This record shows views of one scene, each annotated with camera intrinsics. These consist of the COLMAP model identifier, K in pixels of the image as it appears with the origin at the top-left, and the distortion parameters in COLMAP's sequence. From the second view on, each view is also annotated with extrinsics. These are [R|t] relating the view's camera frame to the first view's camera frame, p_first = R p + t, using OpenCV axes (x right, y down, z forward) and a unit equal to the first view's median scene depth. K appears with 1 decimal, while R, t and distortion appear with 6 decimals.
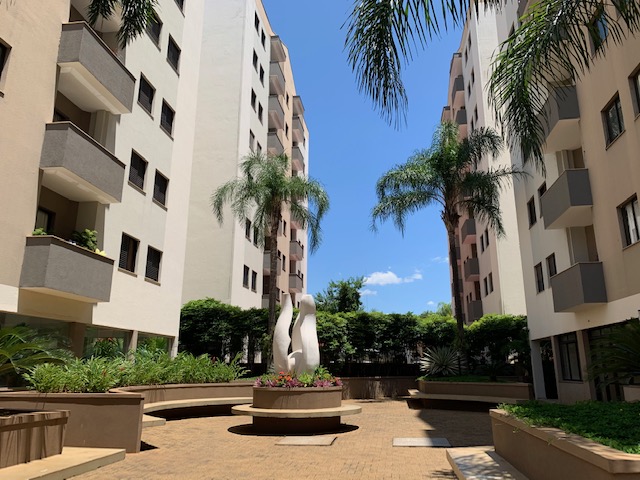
lens RADIAL K [[491.0, 0, 322.1], [0, 491.0, 236.5], [0, 0, 1]] dist [-0.046150, -0.002265]
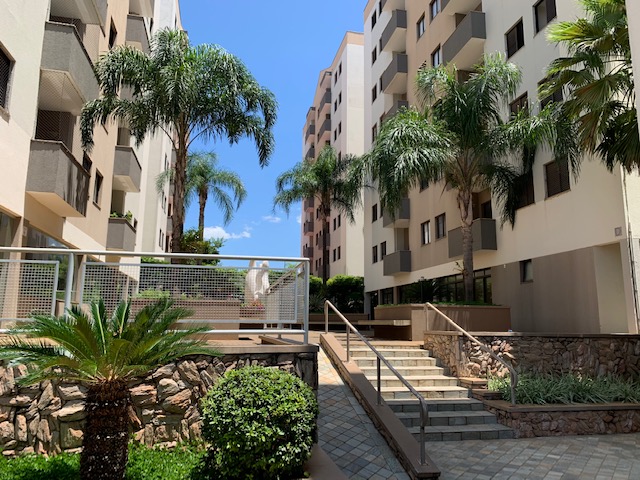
lens RADIAL K [[491.0, 0, 319.3], [0, 491.0, 241.2], [0, 0, 1]] dist [-0.046150, -0.002265]
pose [[0.940390, 0.065678, 0.333696, -0.249631], [-0.097893, 0.991924, 0.080644, -0.065129], [-0.325704, -0.108503, 0.939225, -0.425917]]
